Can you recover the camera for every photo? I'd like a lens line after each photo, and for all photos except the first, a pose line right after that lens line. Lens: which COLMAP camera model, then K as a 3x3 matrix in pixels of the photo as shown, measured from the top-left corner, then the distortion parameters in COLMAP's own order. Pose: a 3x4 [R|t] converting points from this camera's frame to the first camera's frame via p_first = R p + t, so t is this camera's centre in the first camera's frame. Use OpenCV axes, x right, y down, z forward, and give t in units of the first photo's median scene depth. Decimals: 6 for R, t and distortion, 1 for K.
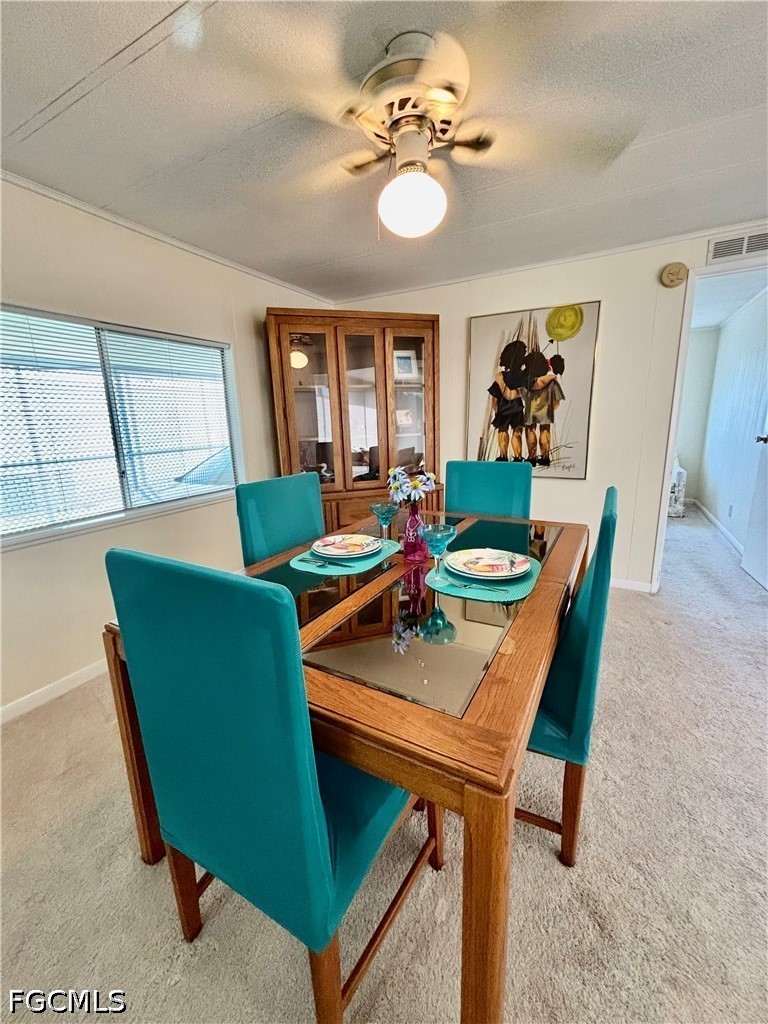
lens RADIAL K [[438.5, 0, 384.1], [0, 438.5, 516.9], [0, 0, 1]] dist [-0.002522, -0.000338]
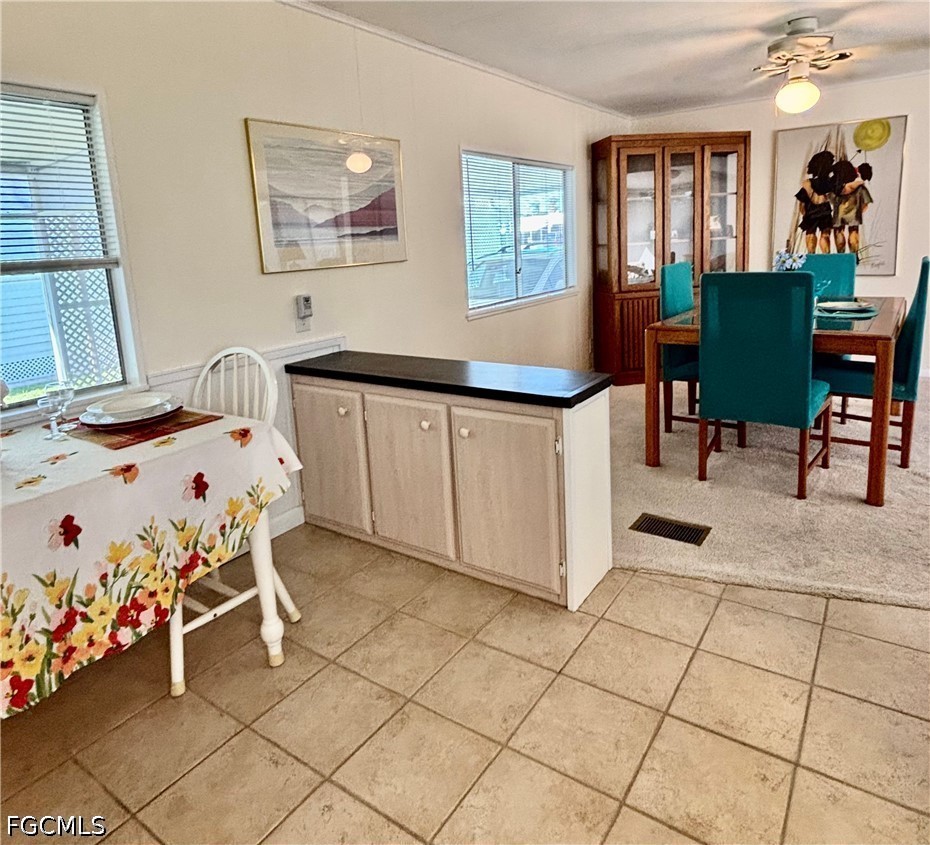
lens RADIAL K [[617.9, 0, 478.4], [0, 617.9, 346.4], [0, 0, 1]] dist [-0.020547, 0.008811]
pose [[0.990382, -0.001779, -0.138349, -0.343625], [-0.003981, 0.999137, -0.041350, 0.153717], [0.138303, 0.041503, 0.989520, -0.619753]]
